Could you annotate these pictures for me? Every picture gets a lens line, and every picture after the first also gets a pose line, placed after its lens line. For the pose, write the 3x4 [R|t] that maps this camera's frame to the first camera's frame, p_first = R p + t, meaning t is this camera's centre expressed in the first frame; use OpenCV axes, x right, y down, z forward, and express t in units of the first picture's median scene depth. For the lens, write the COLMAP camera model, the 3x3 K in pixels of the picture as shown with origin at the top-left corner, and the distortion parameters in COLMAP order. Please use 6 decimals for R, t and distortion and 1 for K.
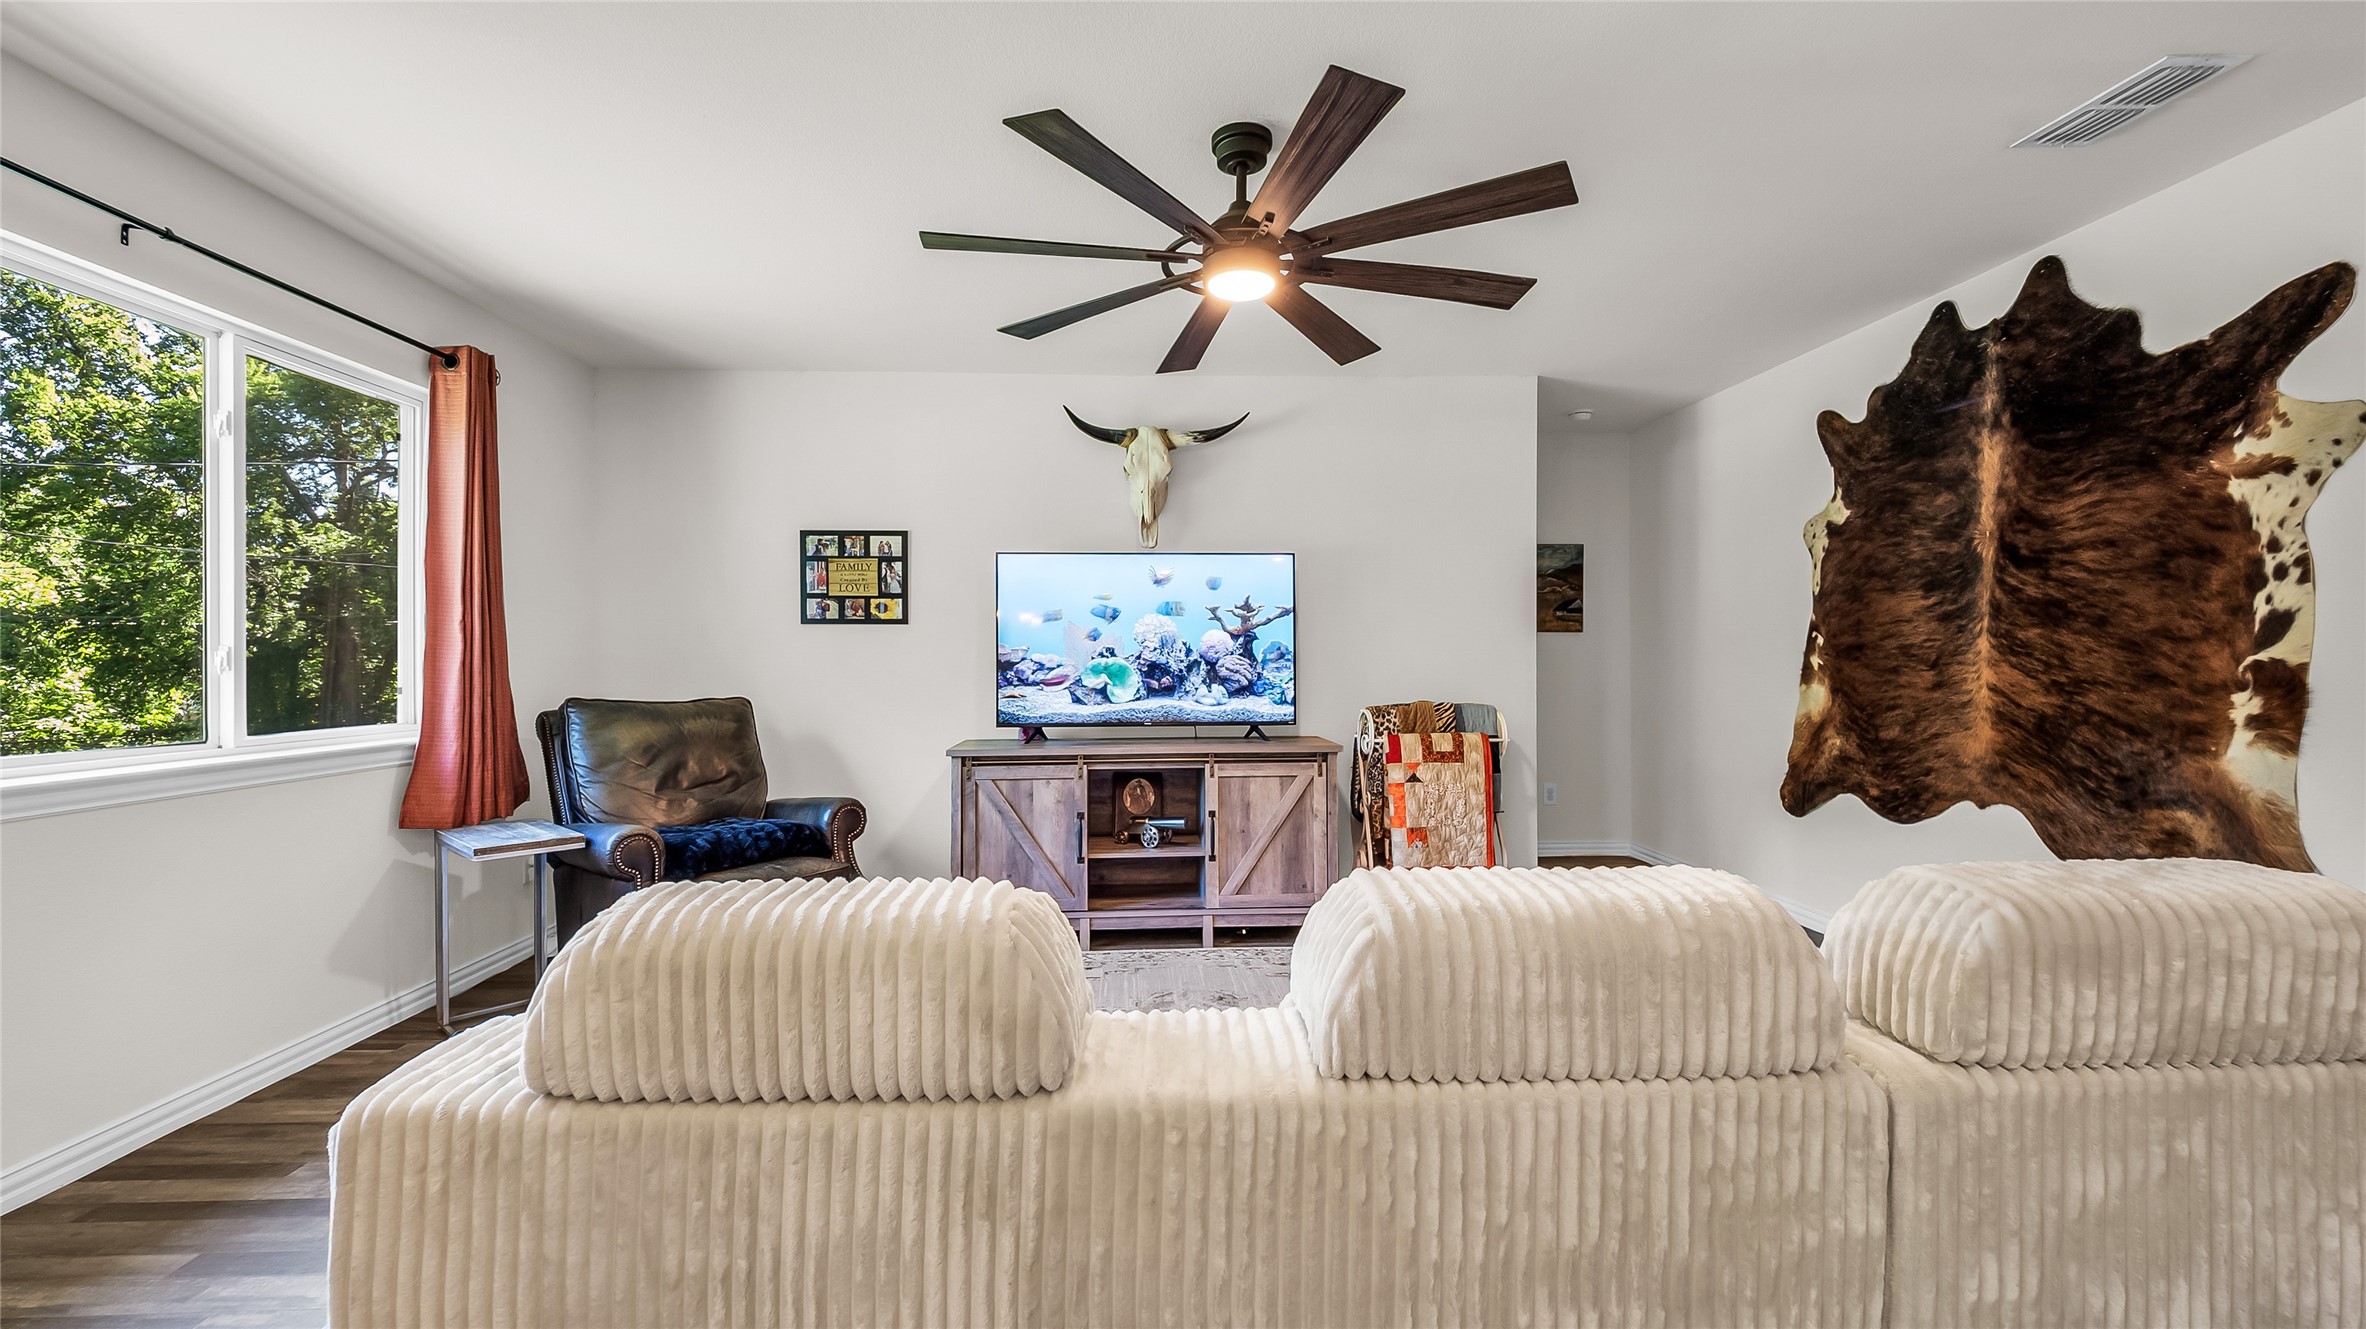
lens RADIAL K [[929.3, 0, 1178.2], [0, 929.3, 660.8], [0, 0, 1]] dist [0.031490, 0.000108]
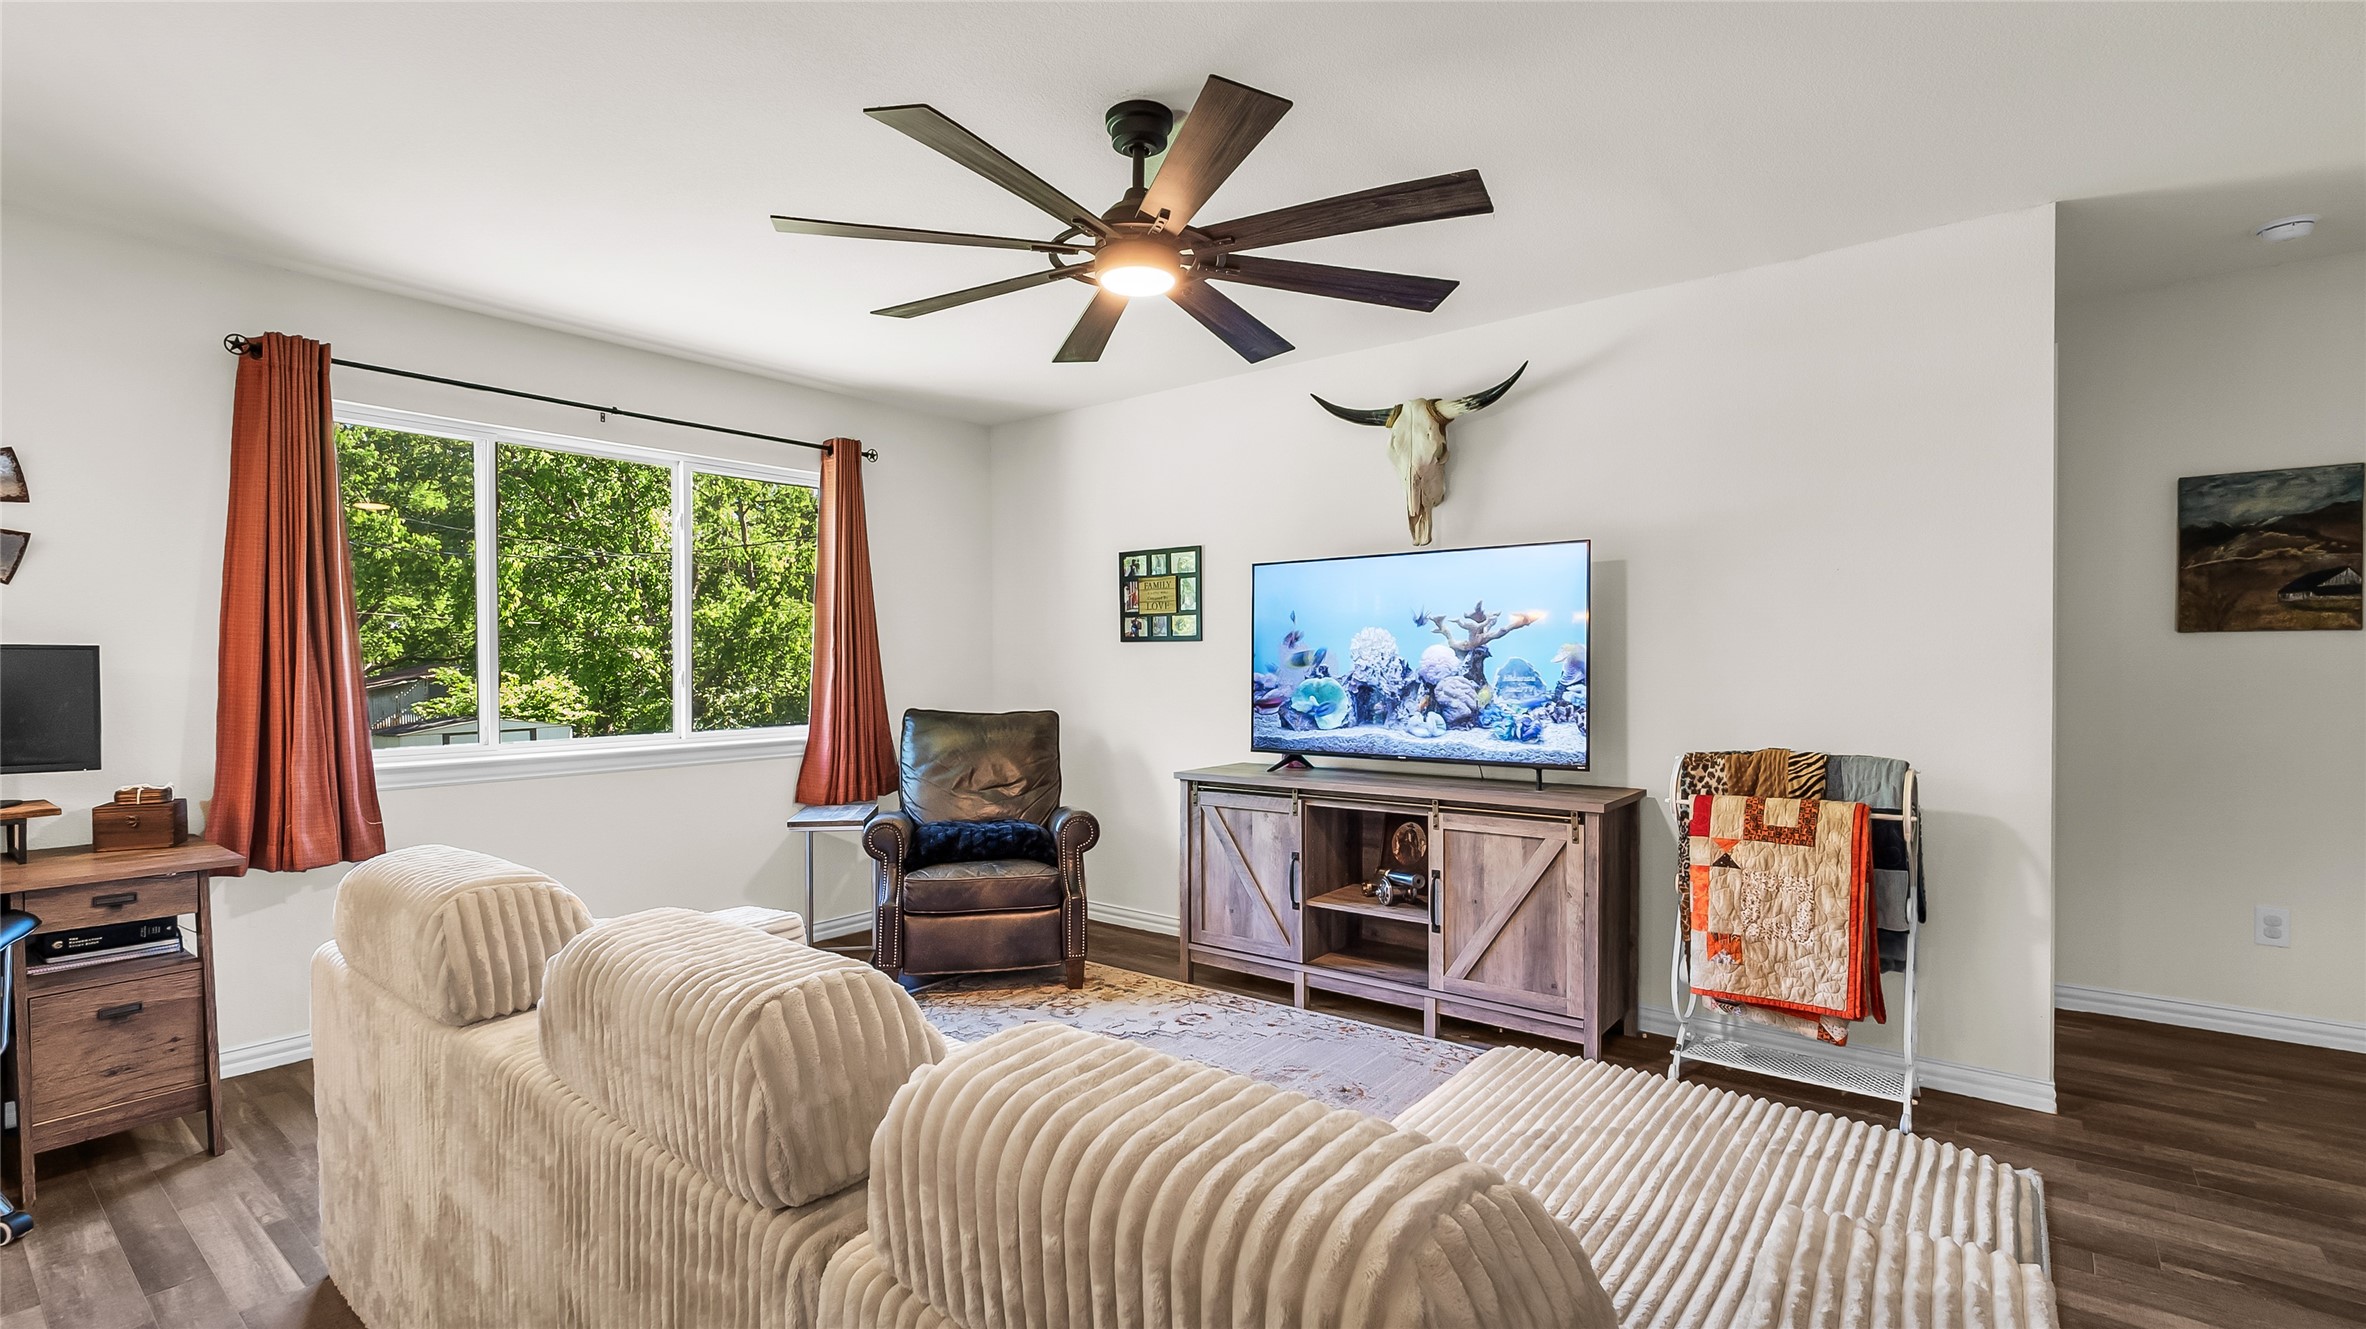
lens RADIAL K [[1107.3, 0, 1182.7], [0, 1107.3, 650.8], [0, 0, 1]] dist [0.068626, 0.000103]
pose [[0.754572, -0.007111, -0.656179, 0.506054], [-0.002647, 0.999900, -0.013880, -0.014087], [0.656212, 0.012210, 0.754478, 0.124753]]
